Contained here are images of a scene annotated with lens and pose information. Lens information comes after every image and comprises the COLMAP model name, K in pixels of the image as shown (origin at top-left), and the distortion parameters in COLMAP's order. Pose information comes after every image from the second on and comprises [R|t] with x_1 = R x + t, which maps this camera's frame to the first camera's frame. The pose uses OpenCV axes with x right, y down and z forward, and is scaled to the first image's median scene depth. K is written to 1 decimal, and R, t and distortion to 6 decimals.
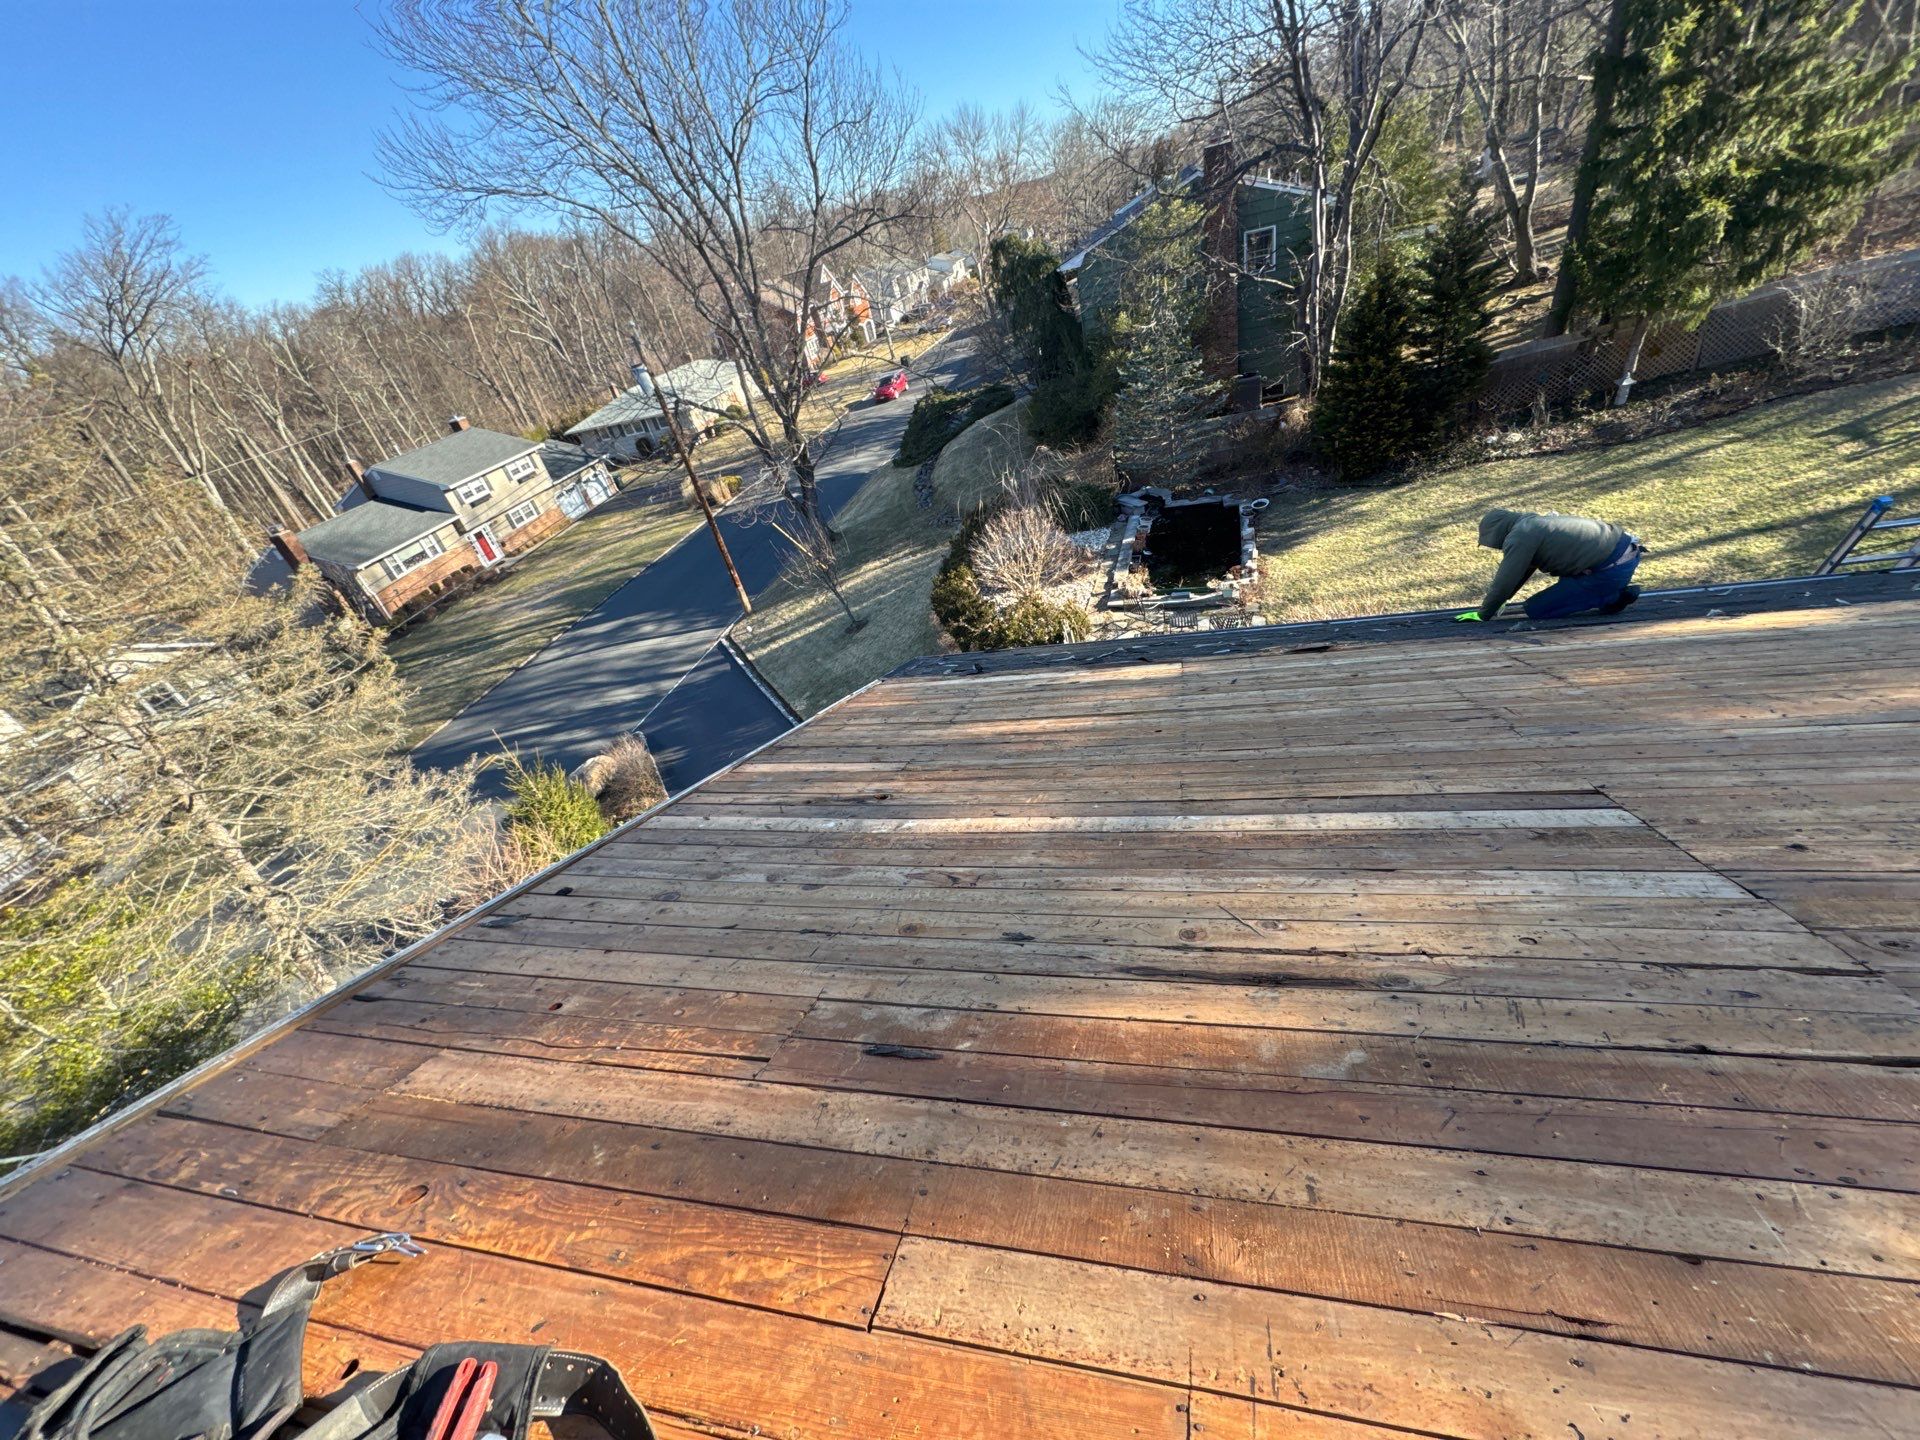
lens RADIAL K [[762.3, 0, 966.4], [0, 762.3, 715.7], [0, 0, 1]] dist [0.001476, -0.000377]
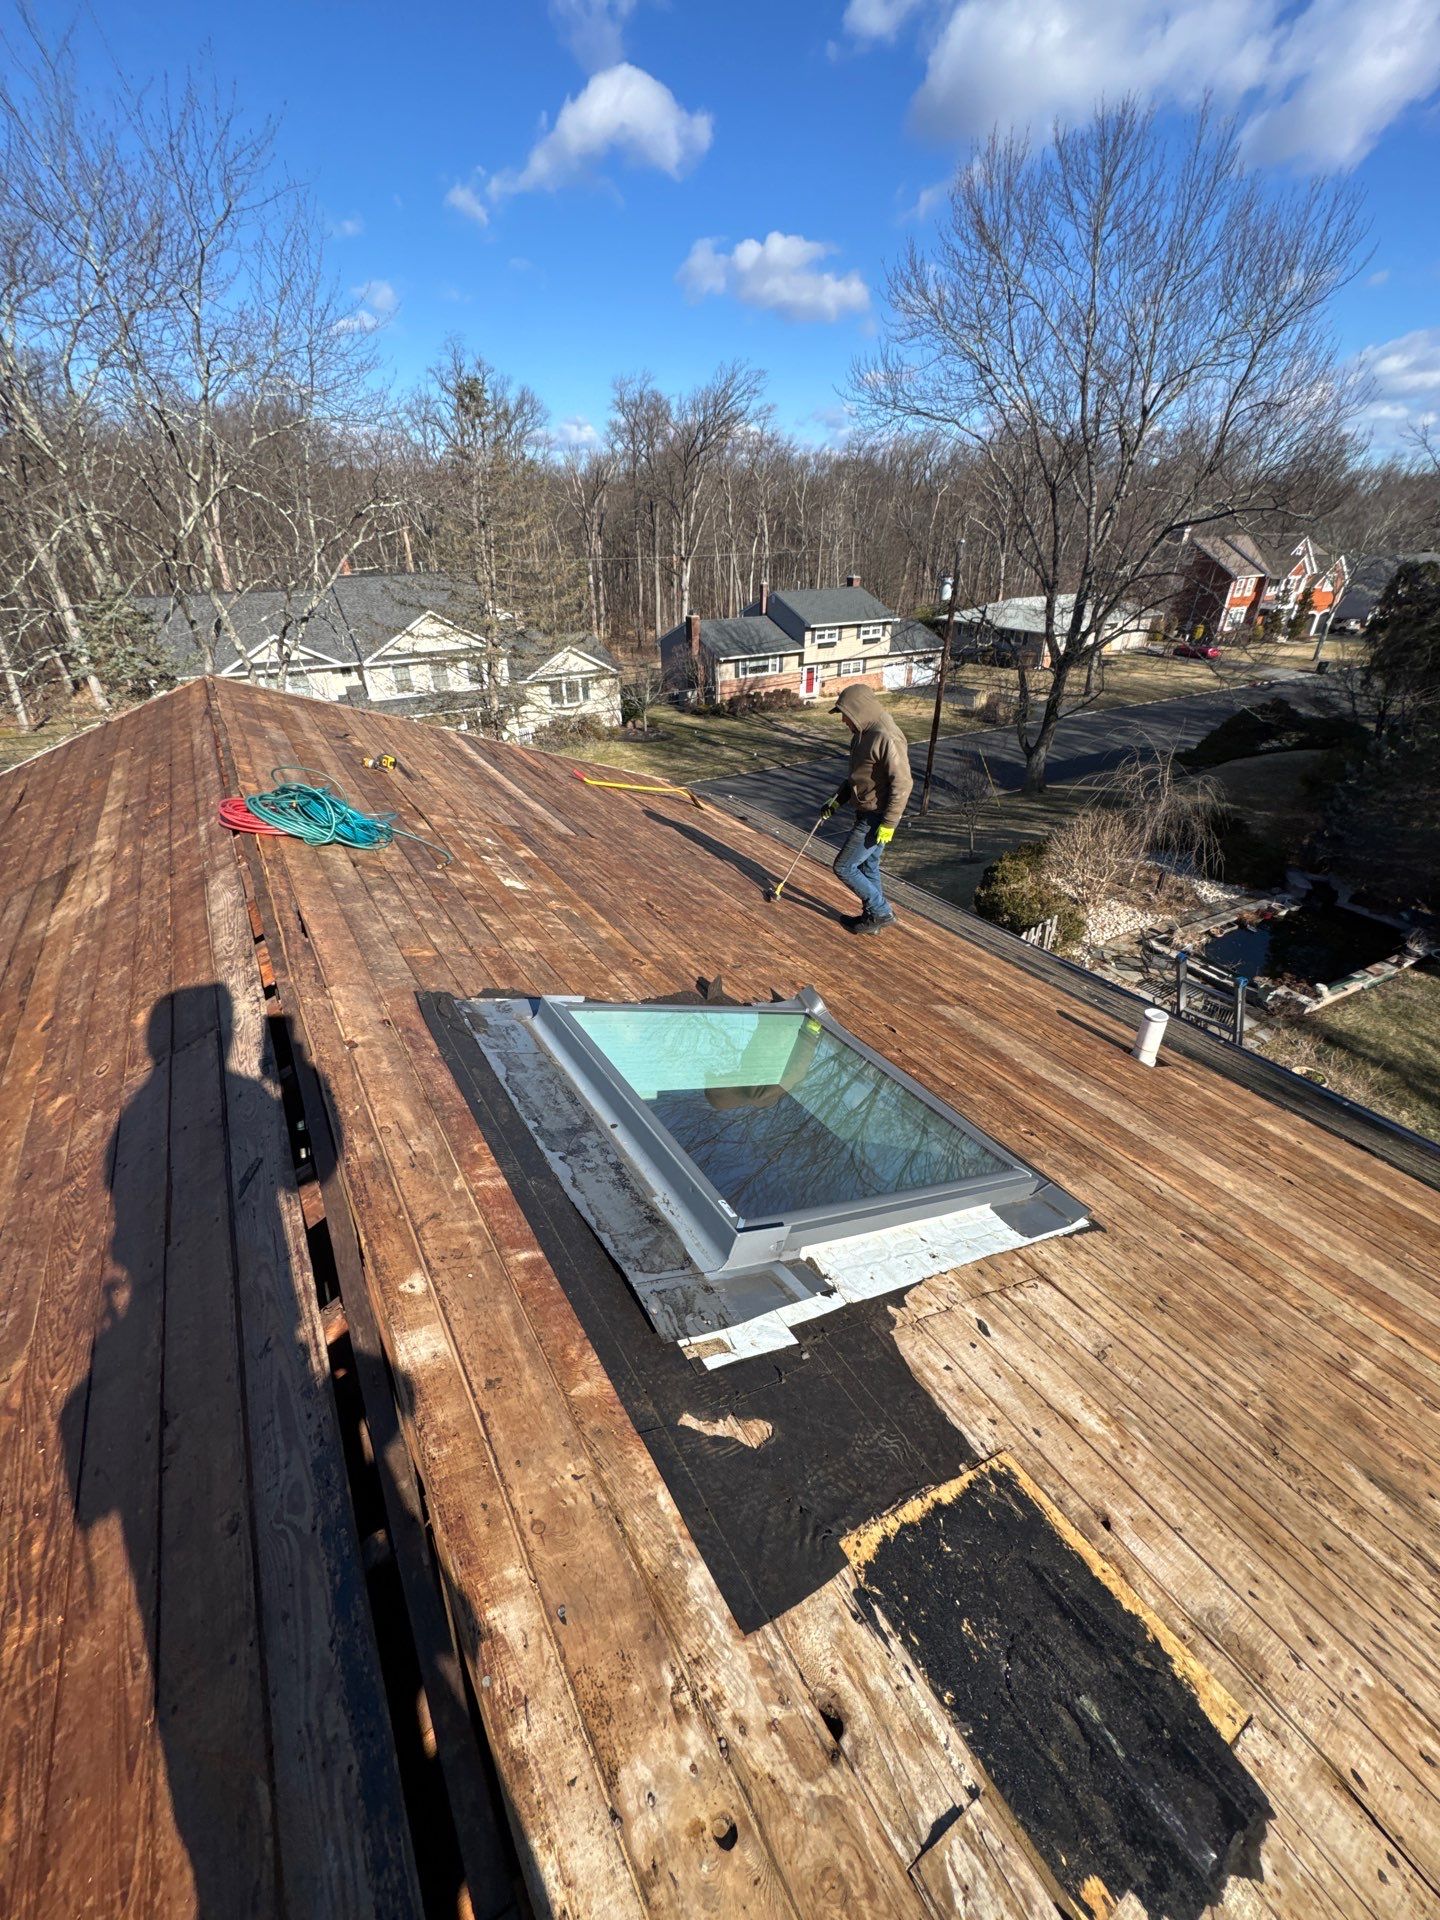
lens RADIAL K [[778.6, 0, 718.8], [0, 778.6, 953.3], [0, 0, 1]] dist [0.001508, 0.000013]
pose [[0.673164, 0.535527, -0.509963, 0.128467], [-0.525136, 0.831717, 0.180217, -0.010935], [0.520656, 0.146484, 0.841106, -0.042590]]
